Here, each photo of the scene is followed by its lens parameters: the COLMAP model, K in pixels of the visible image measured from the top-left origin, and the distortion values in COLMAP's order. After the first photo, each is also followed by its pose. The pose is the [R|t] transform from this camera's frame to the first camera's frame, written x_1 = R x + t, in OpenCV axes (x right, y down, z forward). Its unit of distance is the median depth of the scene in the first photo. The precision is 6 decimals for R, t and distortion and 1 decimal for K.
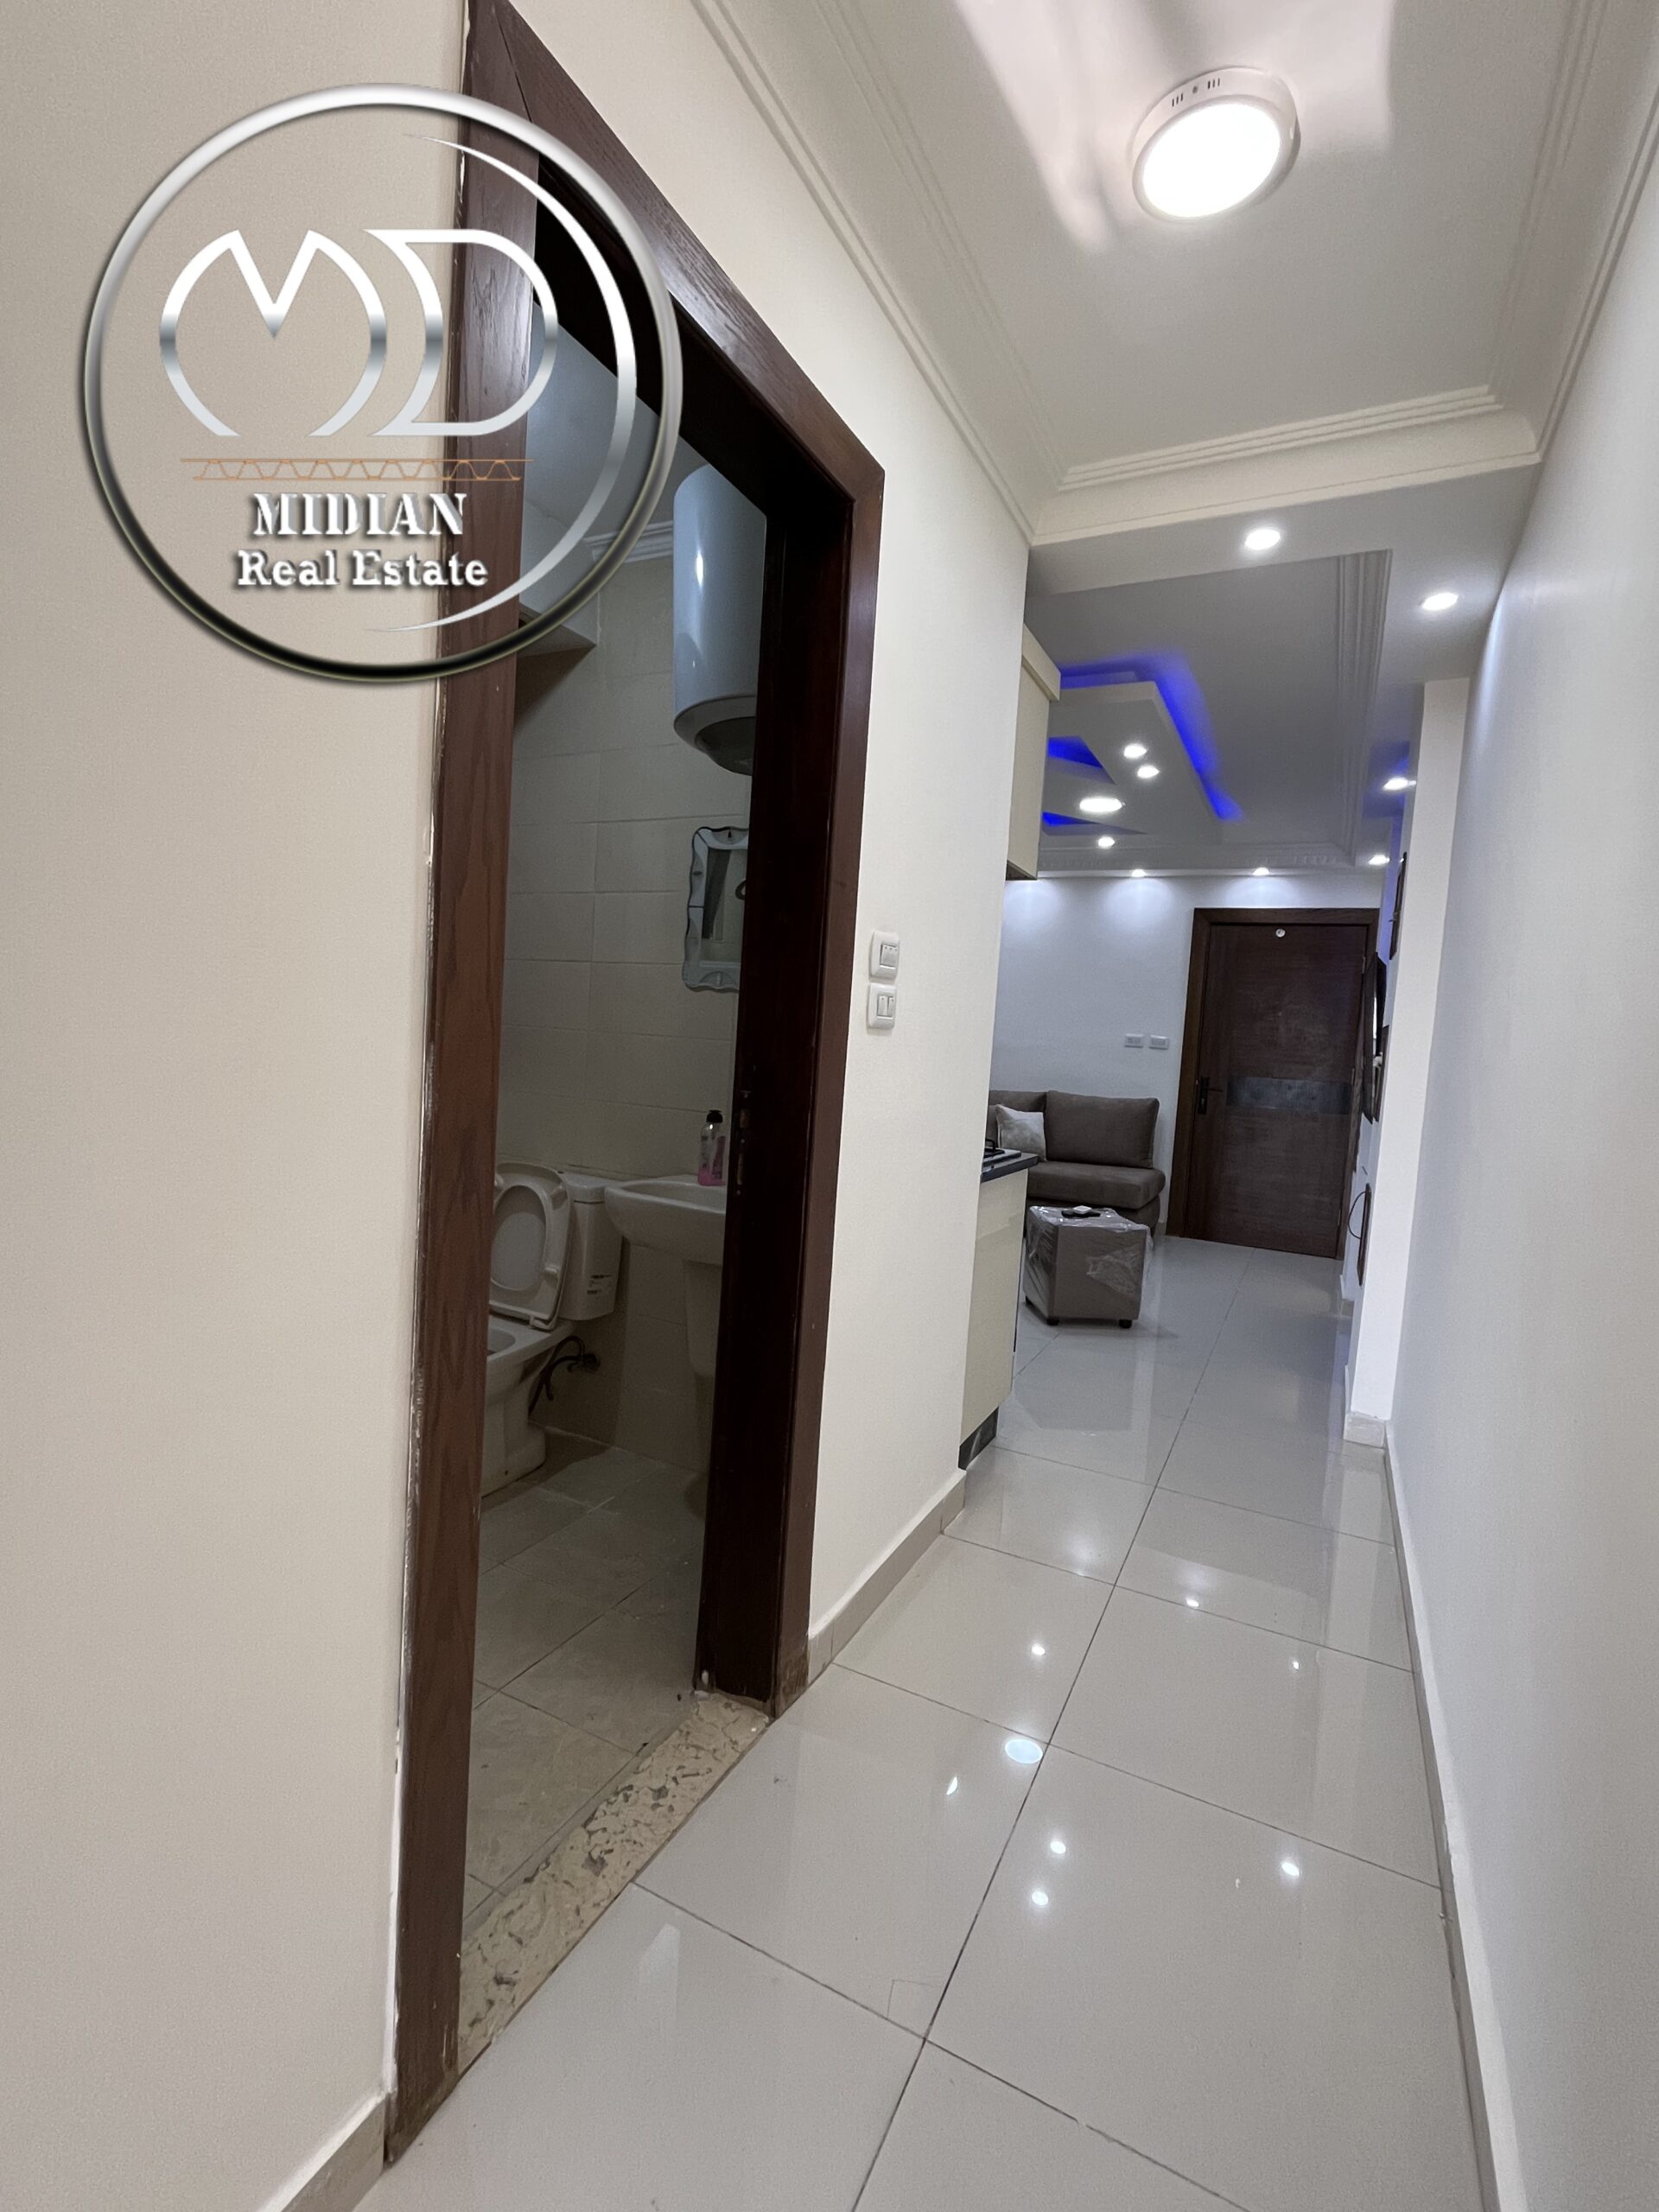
lens RADIAL K [[1016.6, 0, 830.0], [0, 1016.6, 1094.0], [0, 0, 1]] dist [0.000327, -0.001218]
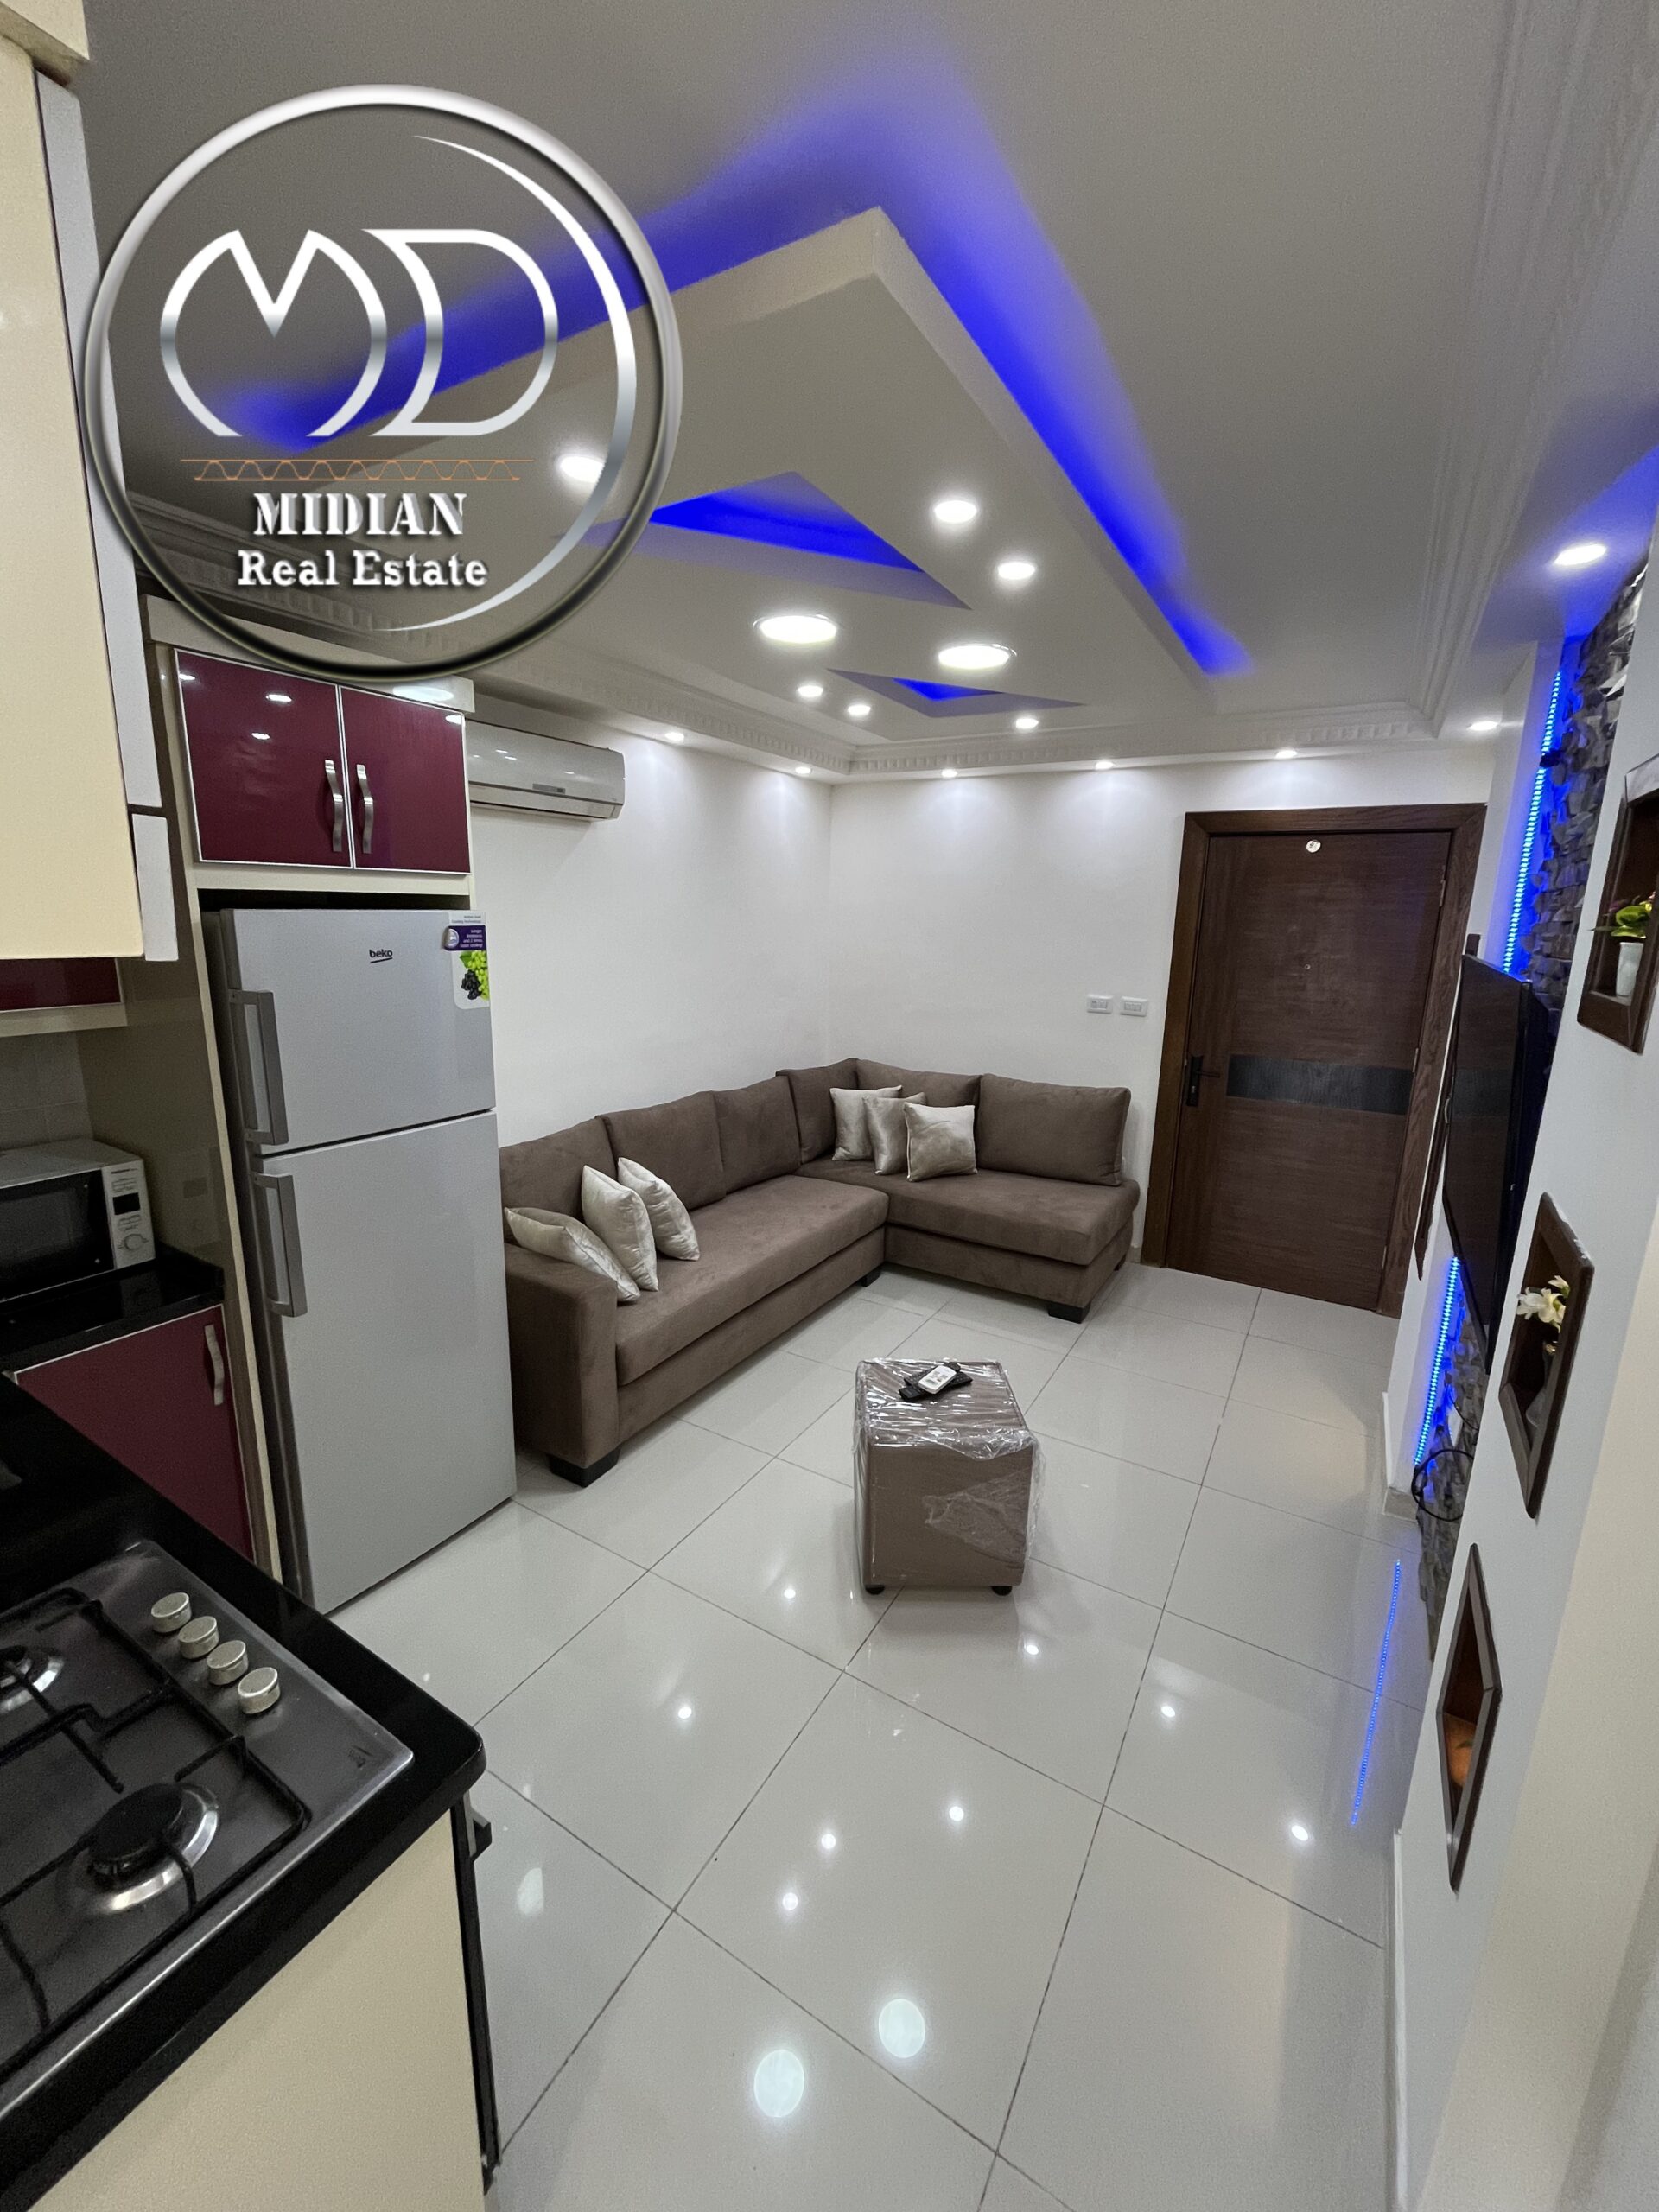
lens RADIAL K [[906.8, 0, 822.9], [0, 906.8, 1103.3], [0, 0, 1]] dist [-0.000280, -0.000046]
pose [[0.995915, -0.028439, -0.085703, 0.169166], [0.040804, 0.988416, 0.146182, -0.092665], [0.080553, -0.149082, 0.985538, 0.362944]]
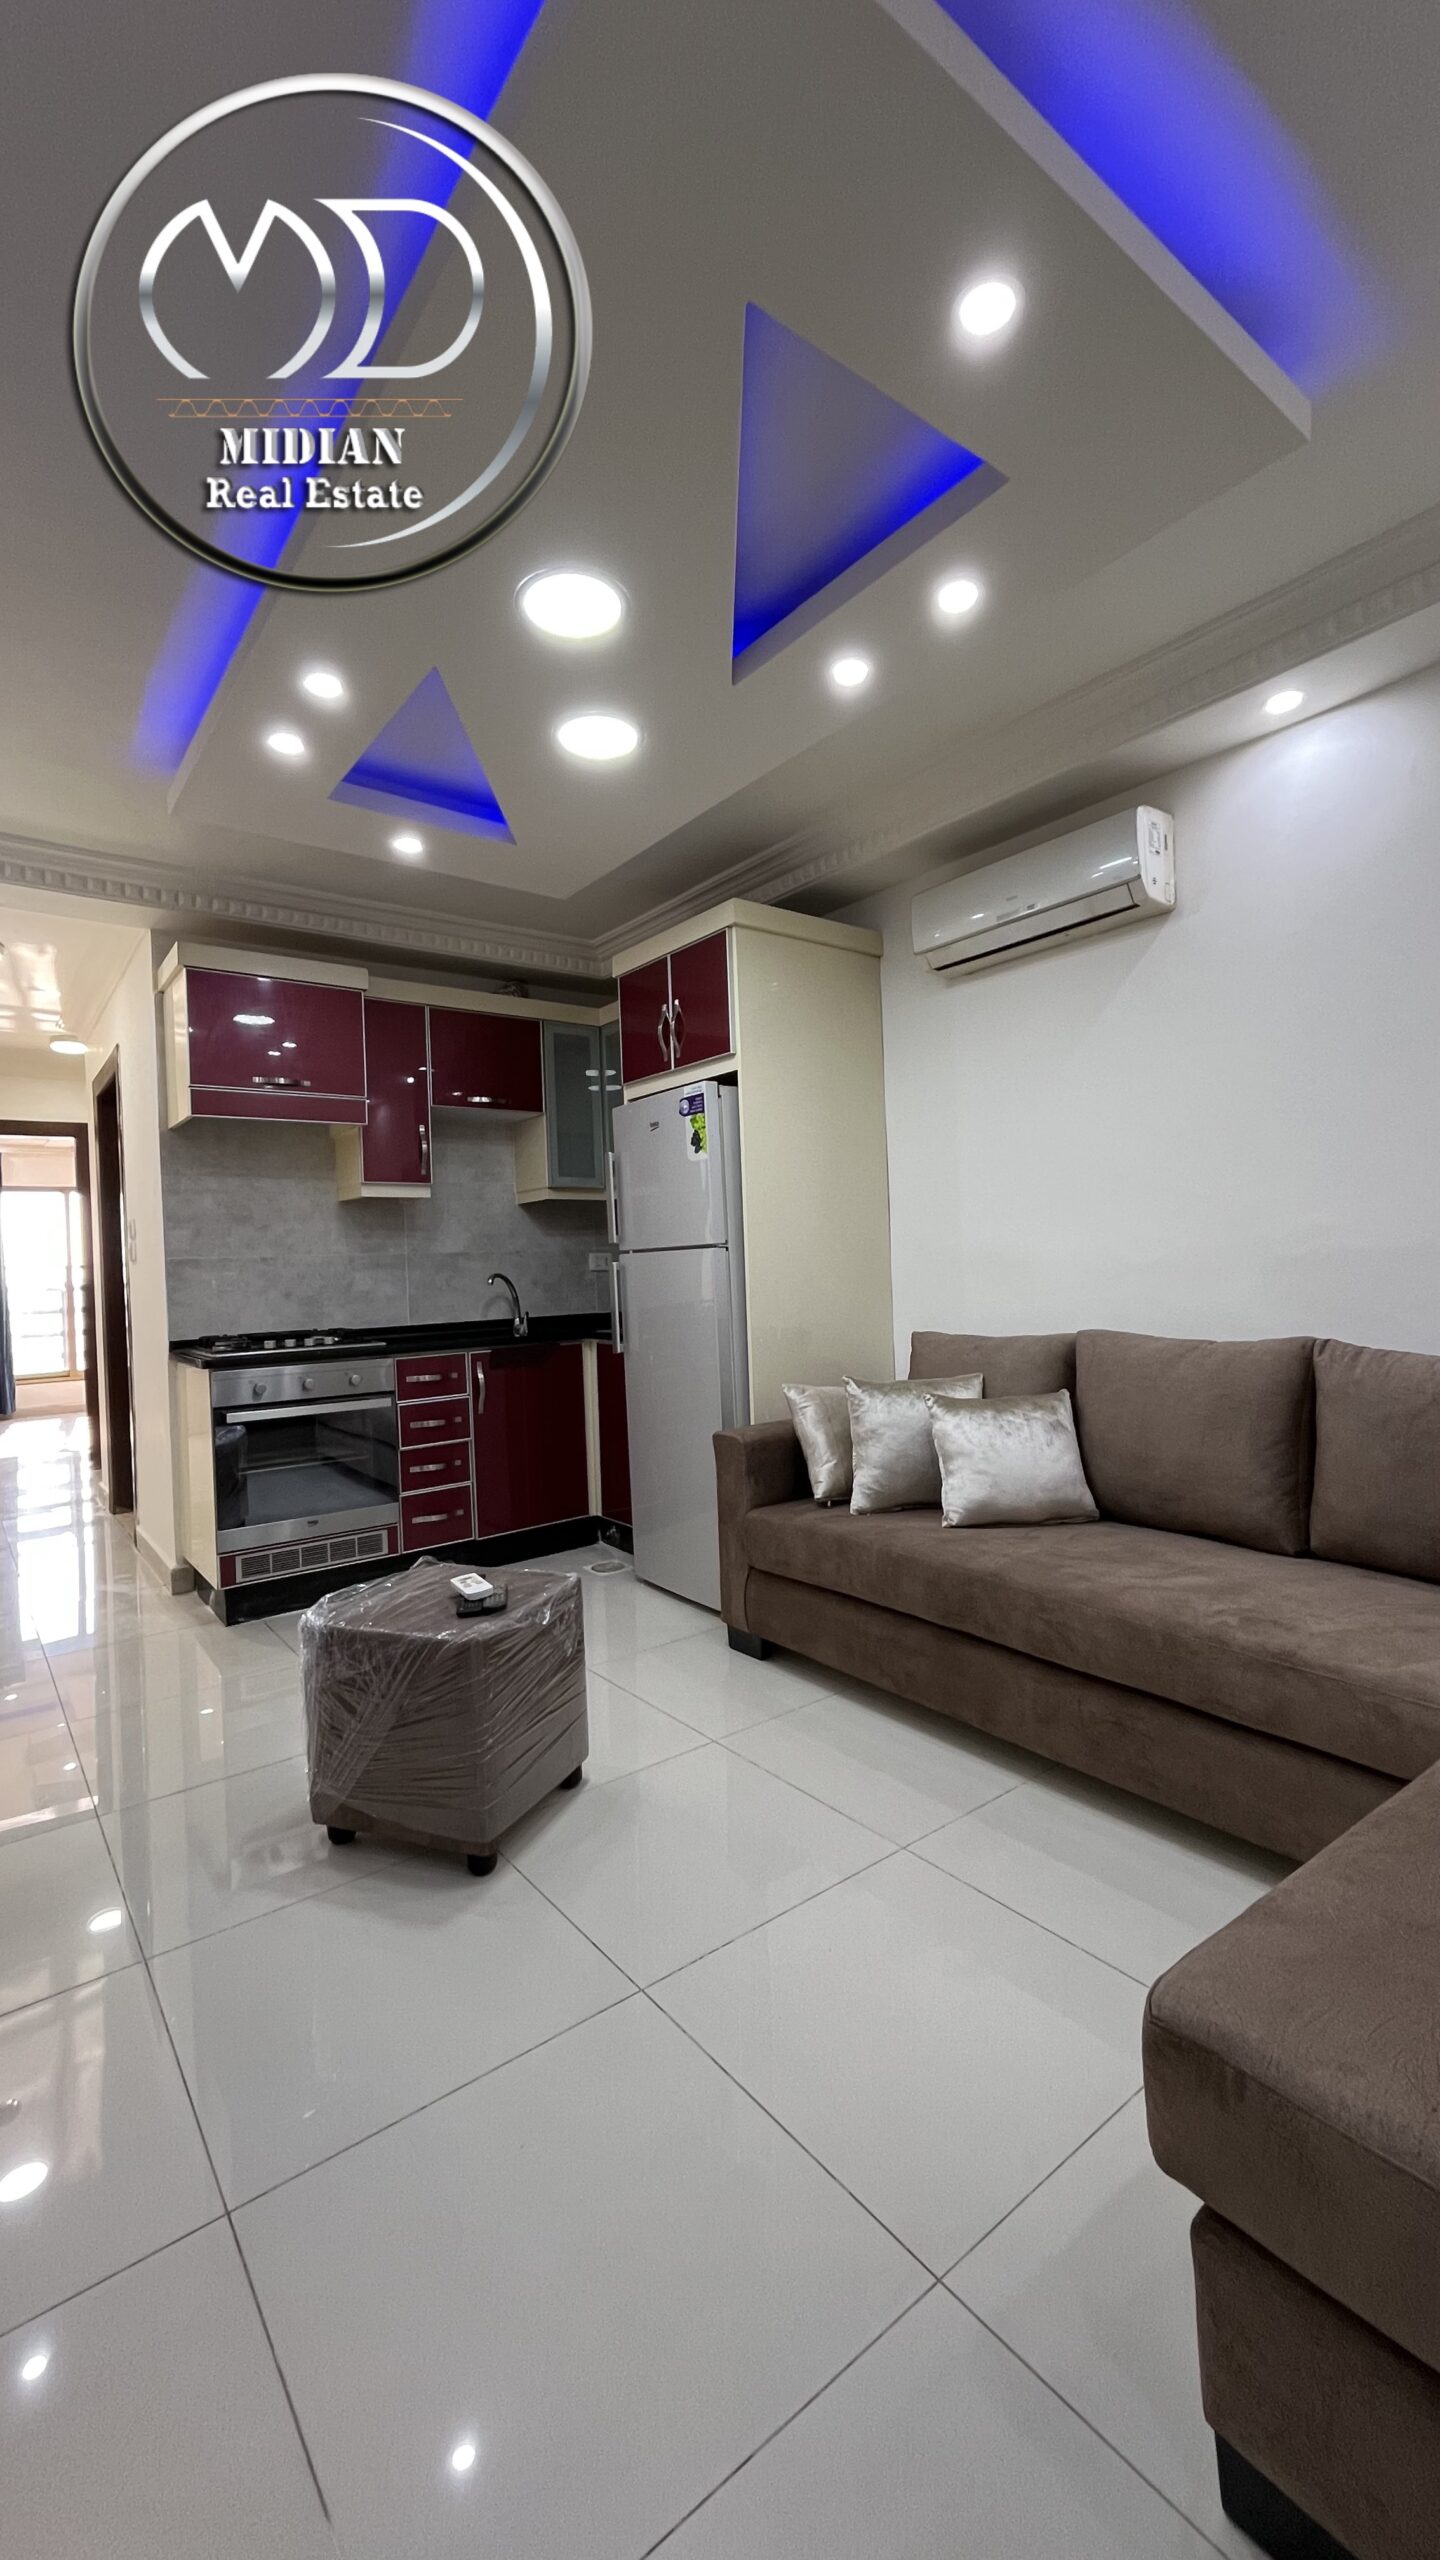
lens RADIAL K [[1034.5, 0, 716.5], [0, 1034.5, 1278.9], [0, 0, 1]] dist [-0.003558, 0.000227]
pose [[-0.448752, -0.035839, -0.892937, 0.456644], [-0.050414, 0.998620, -0.014745, -0.015966], [0.892233, 0.038400, -0.449939, 0.963611]]
